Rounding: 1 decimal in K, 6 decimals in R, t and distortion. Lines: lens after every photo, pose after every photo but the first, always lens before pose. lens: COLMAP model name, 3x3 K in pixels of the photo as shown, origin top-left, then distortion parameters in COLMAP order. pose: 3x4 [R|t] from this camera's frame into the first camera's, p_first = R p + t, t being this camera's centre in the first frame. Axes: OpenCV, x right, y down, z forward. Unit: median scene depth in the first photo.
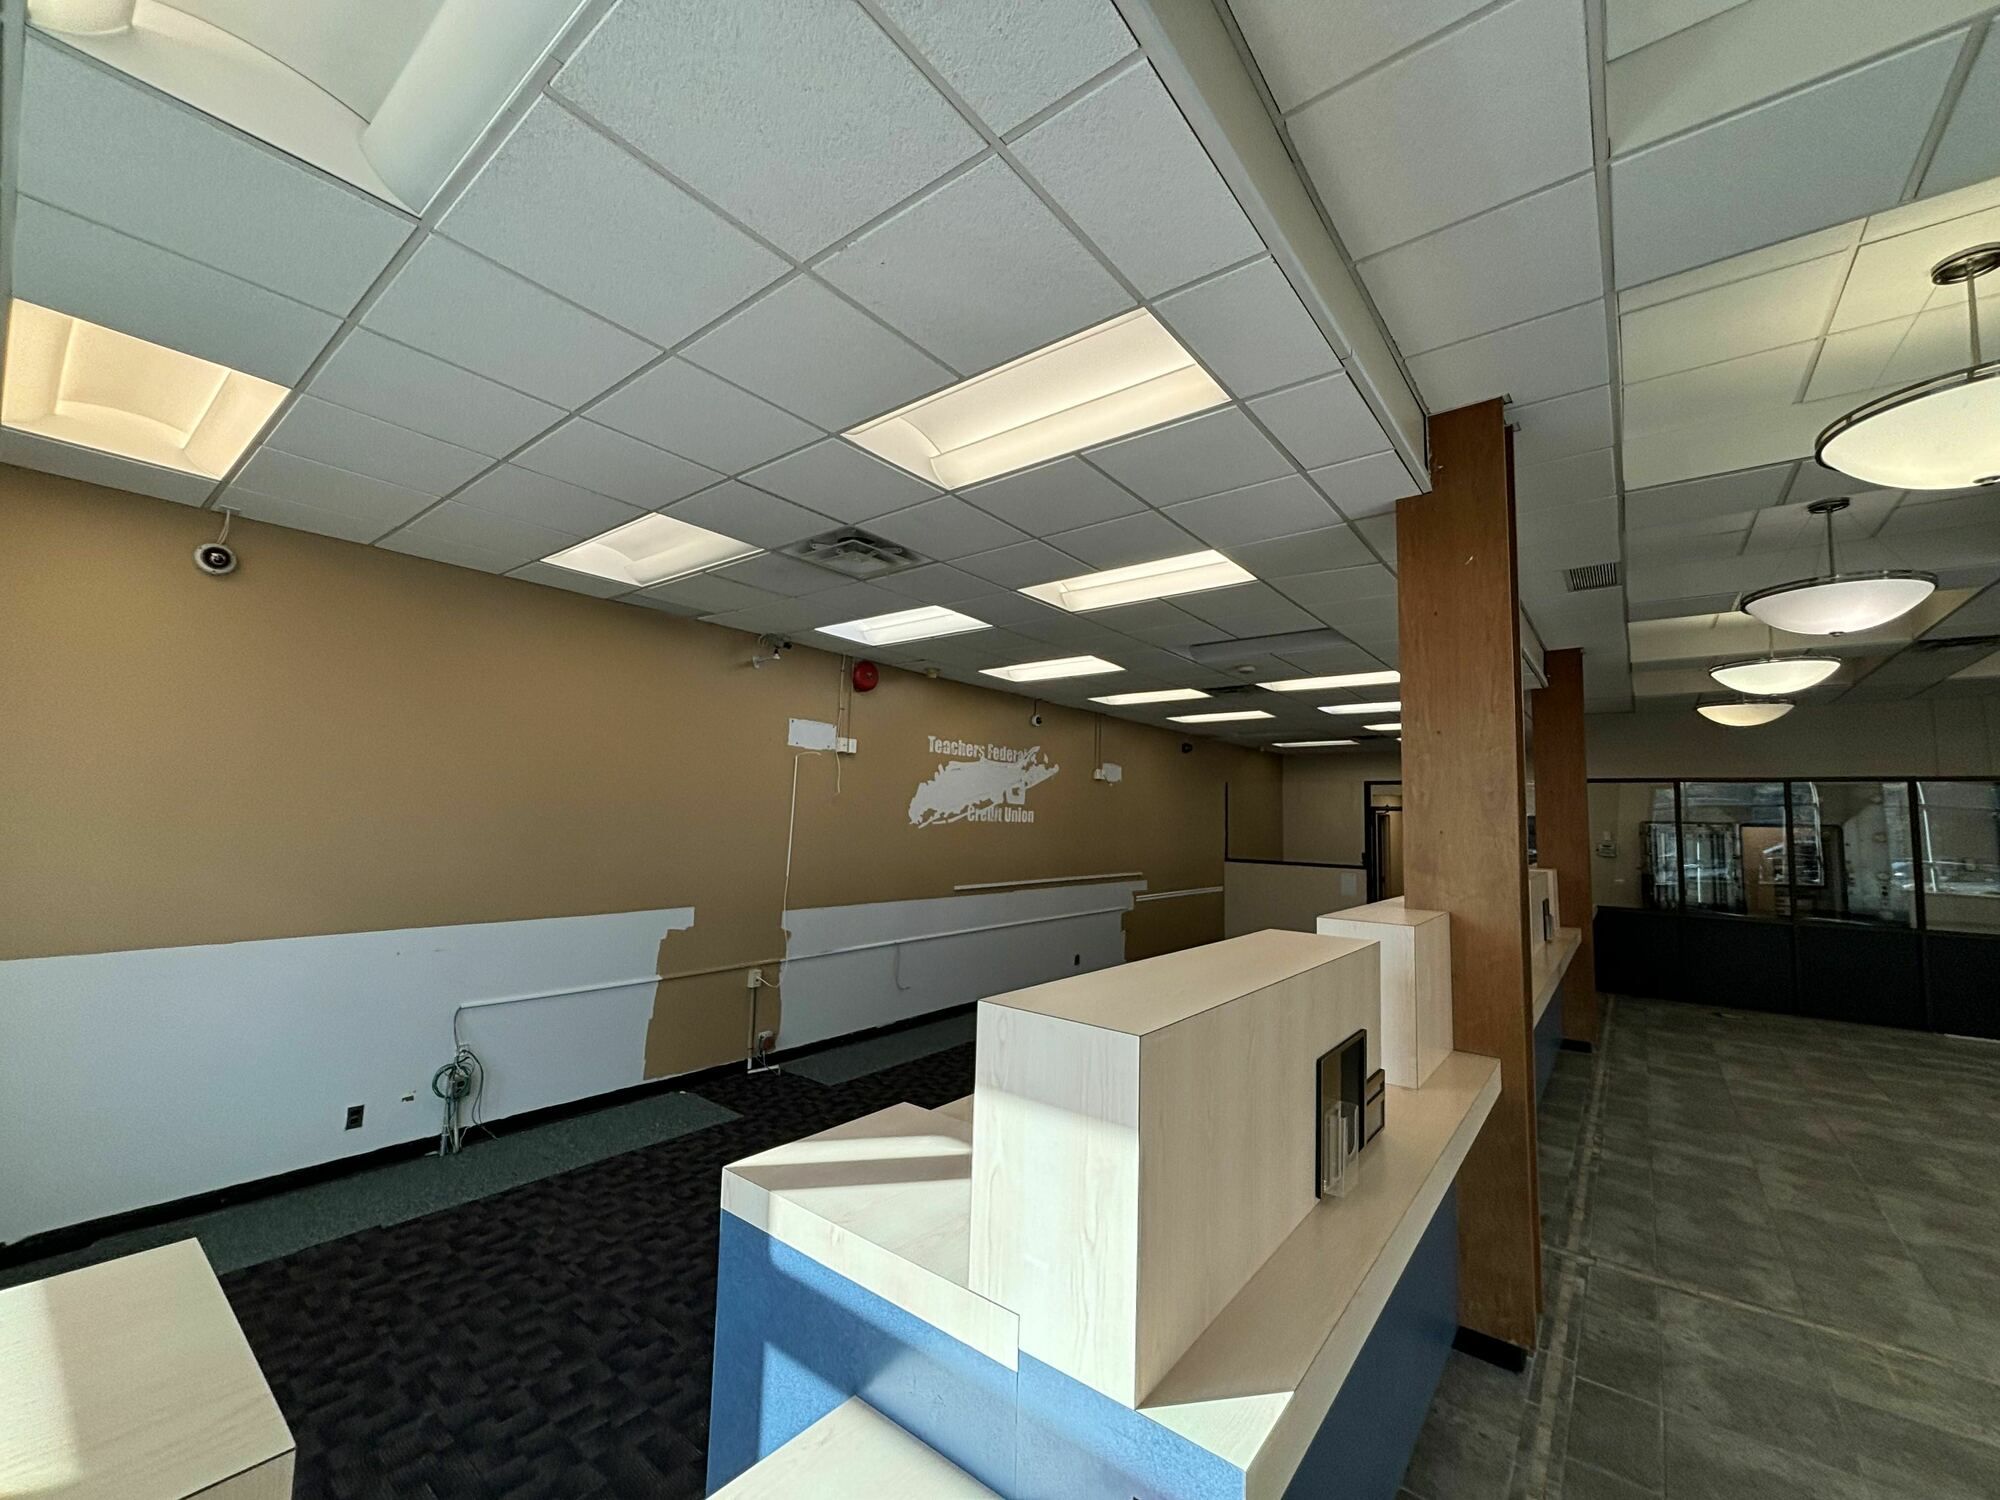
lens RADIAL K [[801.3, 0, 997.9], [0, 801.3, 745.9], [0, 0, 1]] dist [-0.001485, -0.000242]
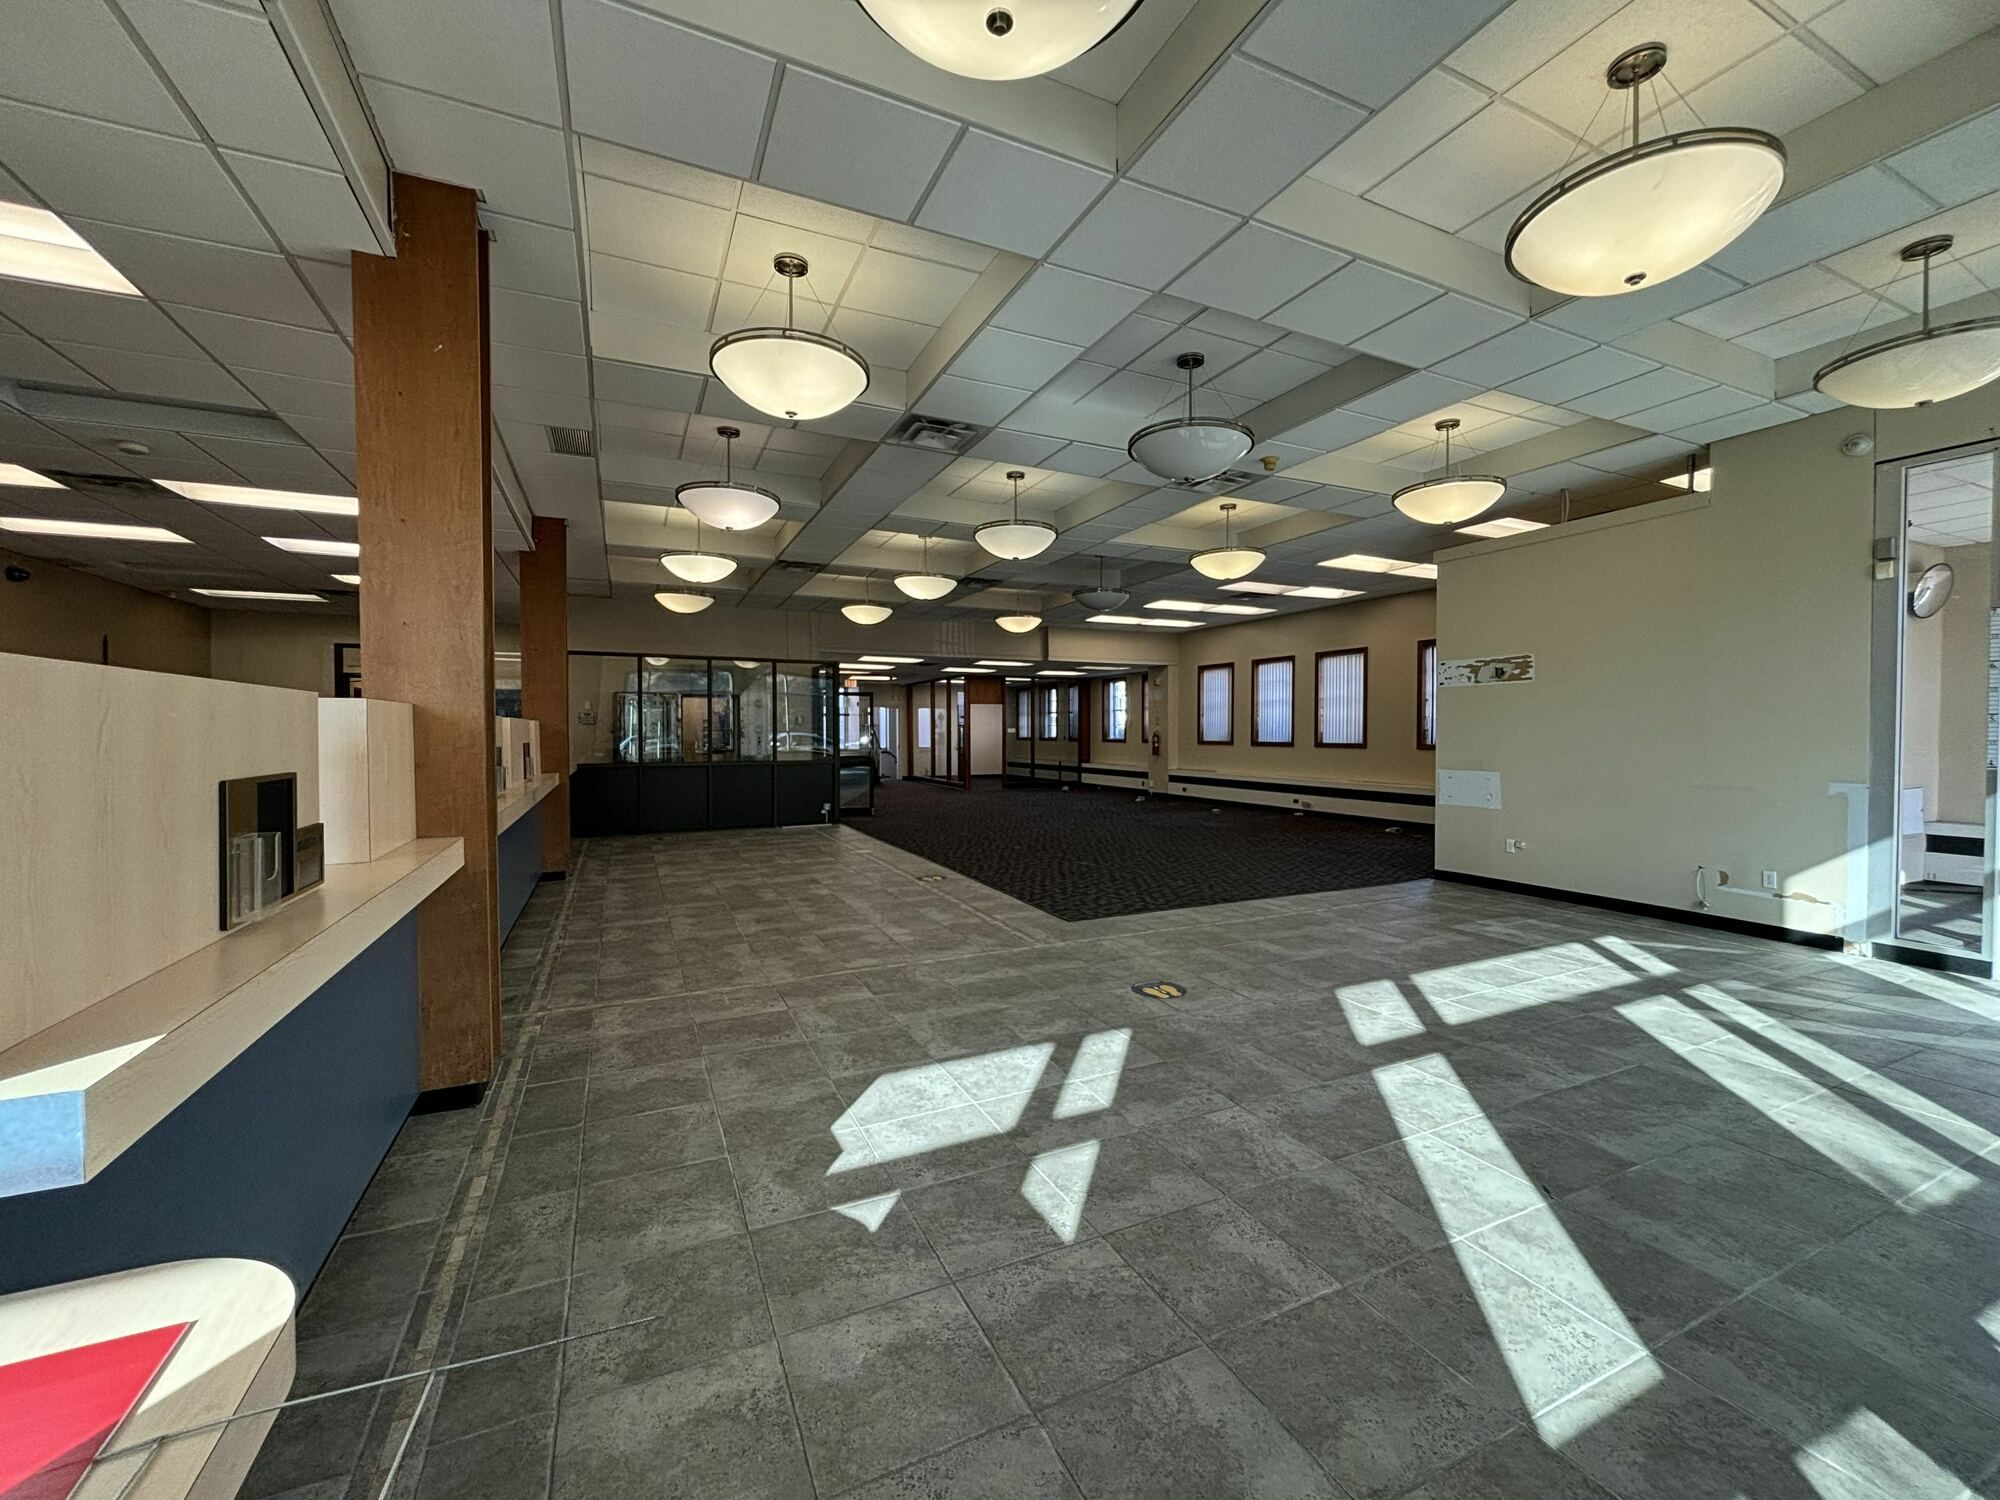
lens RADIAL K [[801.3, 0, 998.0], [0, 801.3, 747.7], [0, 0, 1]] dist [-0.001485, -0.000242]
pose [[0.443159, -0.047442, 0.895187, -0.004445], [-0.067970, 0.993946, 0.086324, 0.087760], [-0.893862, -0.099102, 0.437252, -0.061927]]
